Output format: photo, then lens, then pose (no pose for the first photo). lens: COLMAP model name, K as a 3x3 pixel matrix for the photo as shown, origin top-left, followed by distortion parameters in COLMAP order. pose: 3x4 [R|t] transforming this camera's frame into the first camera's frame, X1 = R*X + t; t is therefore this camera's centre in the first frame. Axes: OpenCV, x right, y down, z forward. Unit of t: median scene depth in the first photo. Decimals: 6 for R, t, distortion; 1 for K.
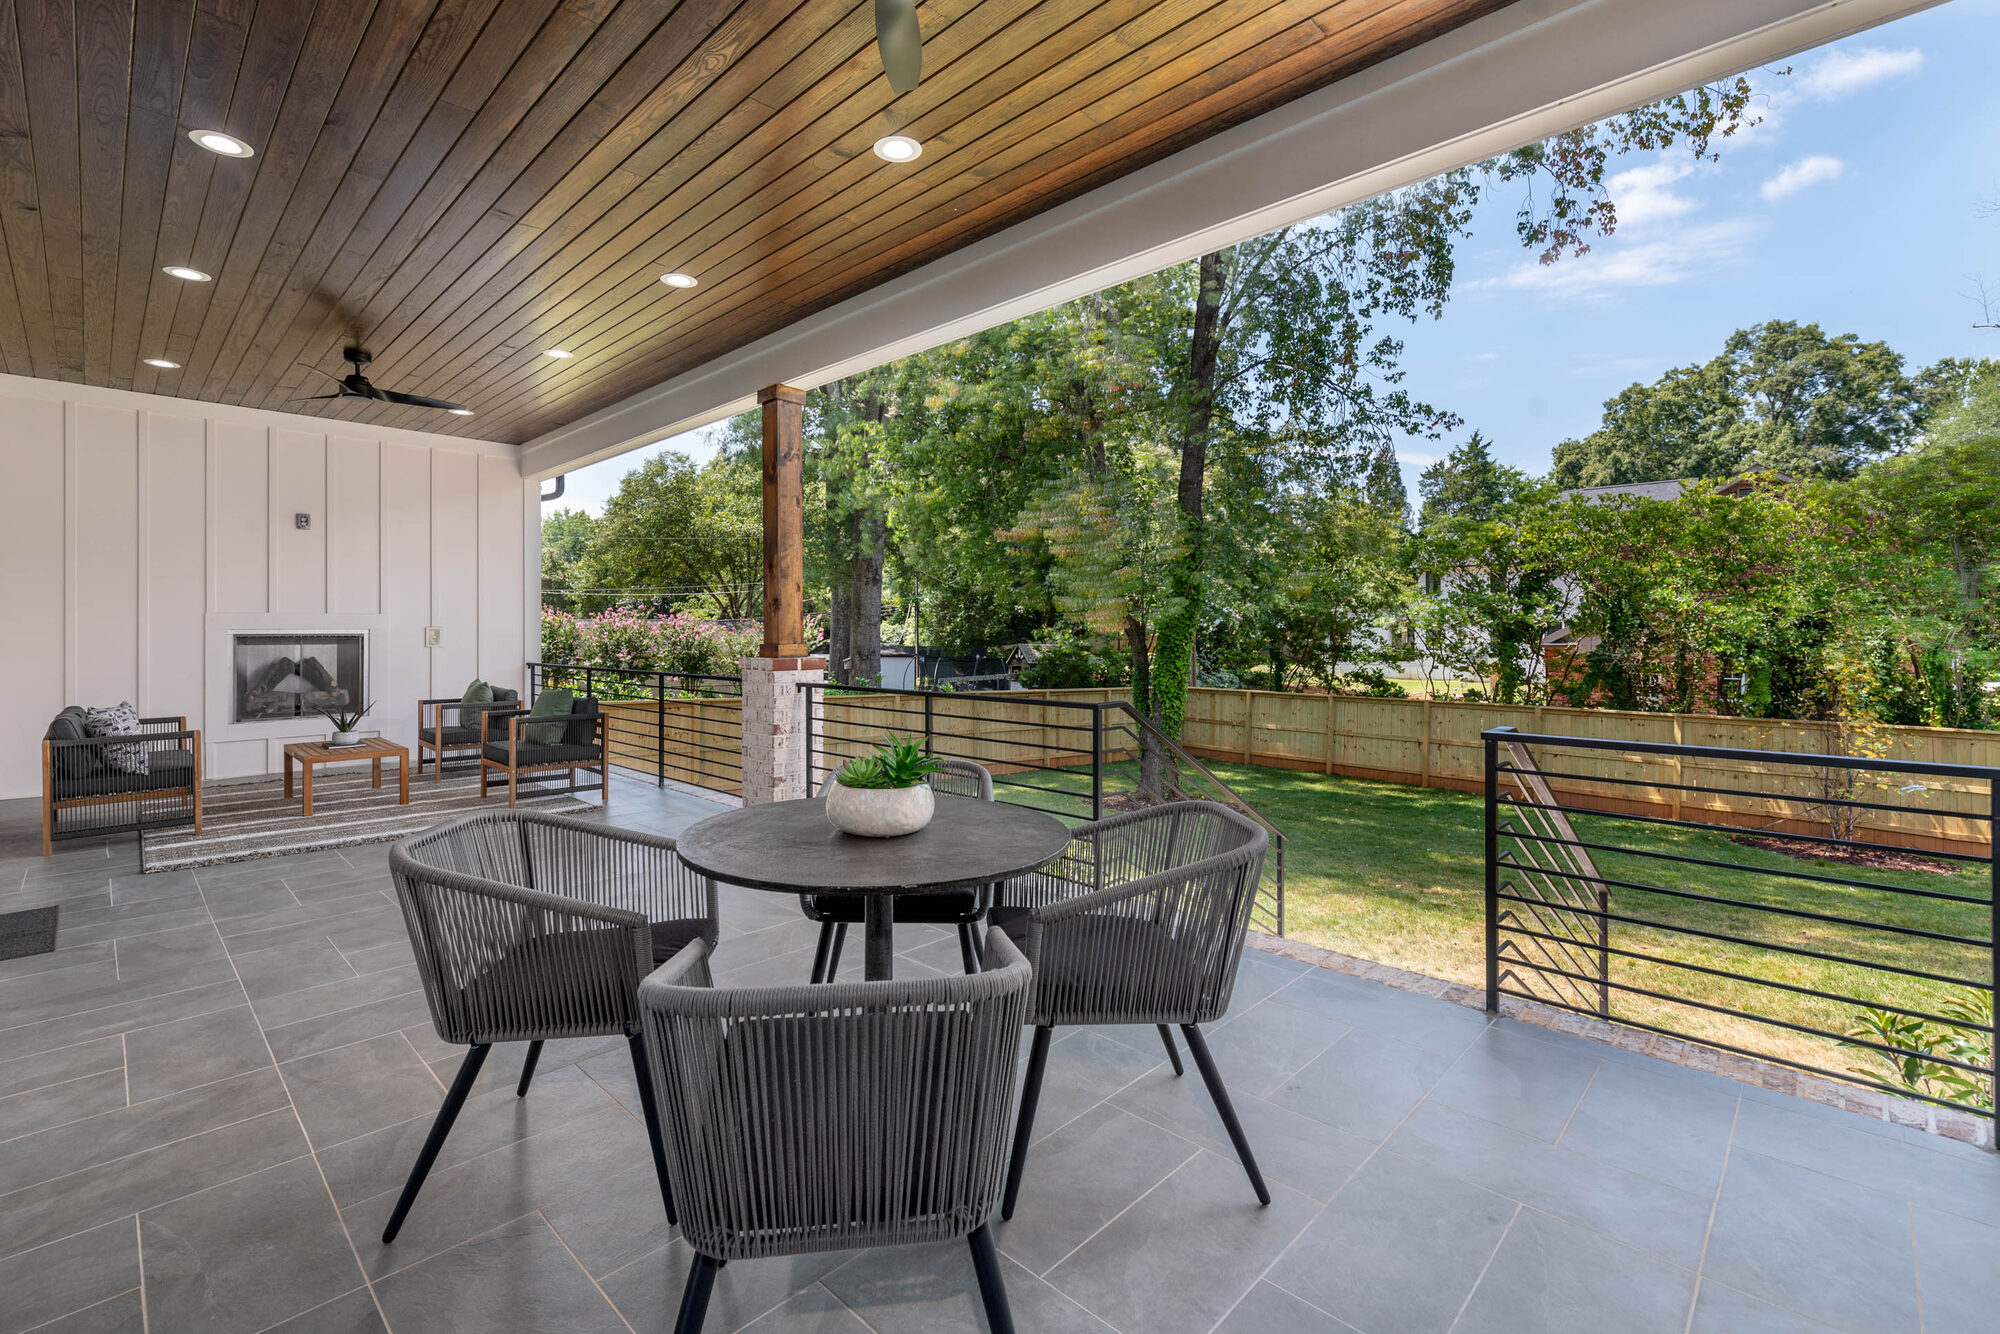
lens RADIAL K [[873.5, 0, 998.7], [0, 873.5, 631.8], [0, 0, 1]] dist [-0.000178, -0.000014]
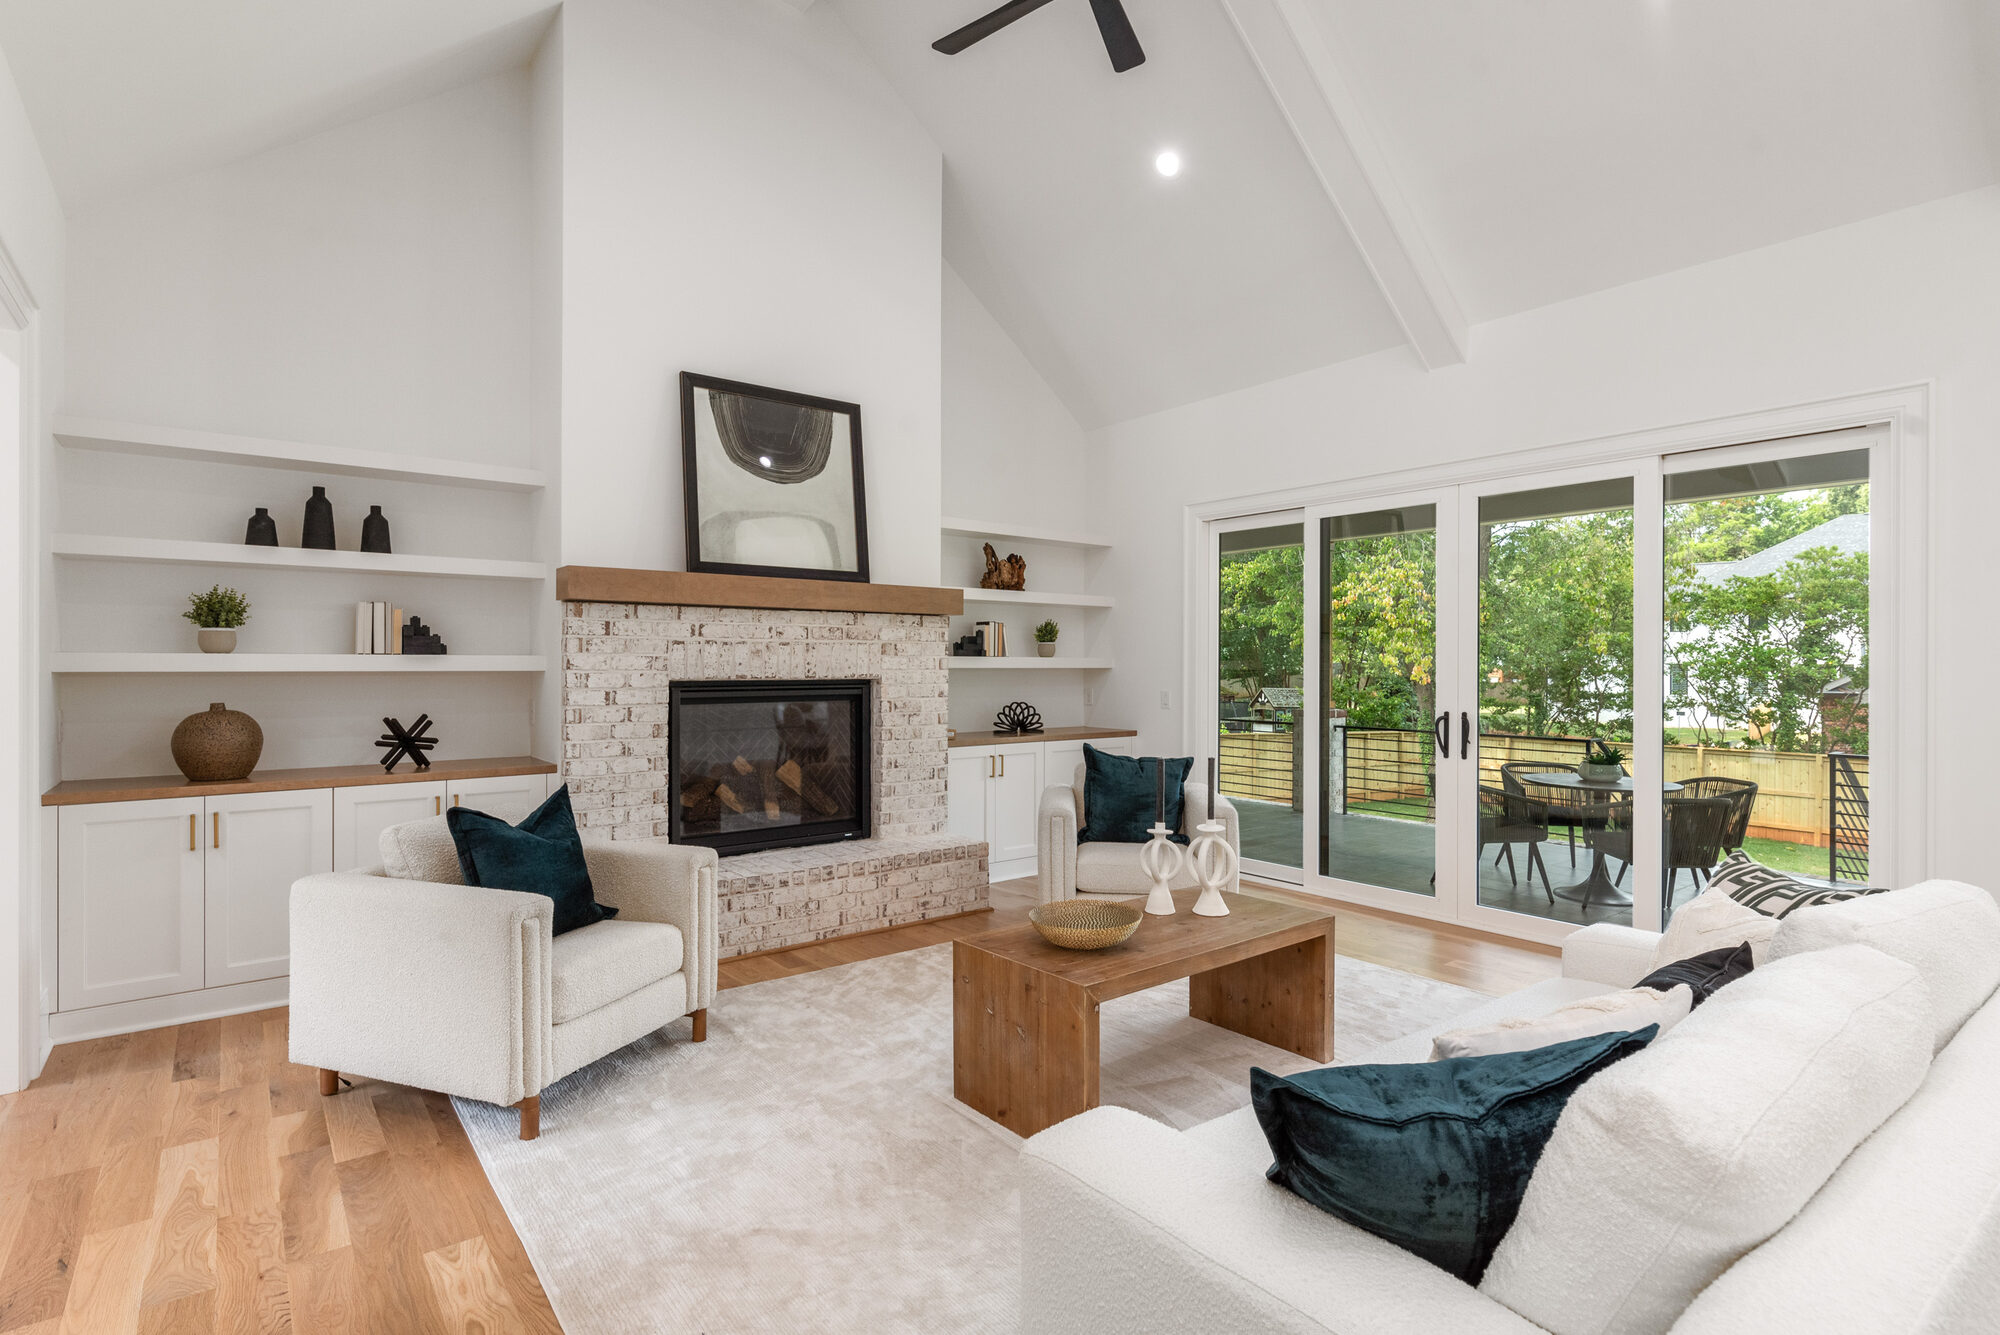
lens RADIAL K [[975.2, 0, 1000.0], [0, 975.2, 667.5], [0, 0, 1]] dist [-0.000437, -0.000184]
pose [[0.991129, 0.005280, -0.132797, -0.184279], [-0.004917, 0.999983, 0.003061, -0.016637], [0.132811, -0.002381, 0.991139, -0.265511]]
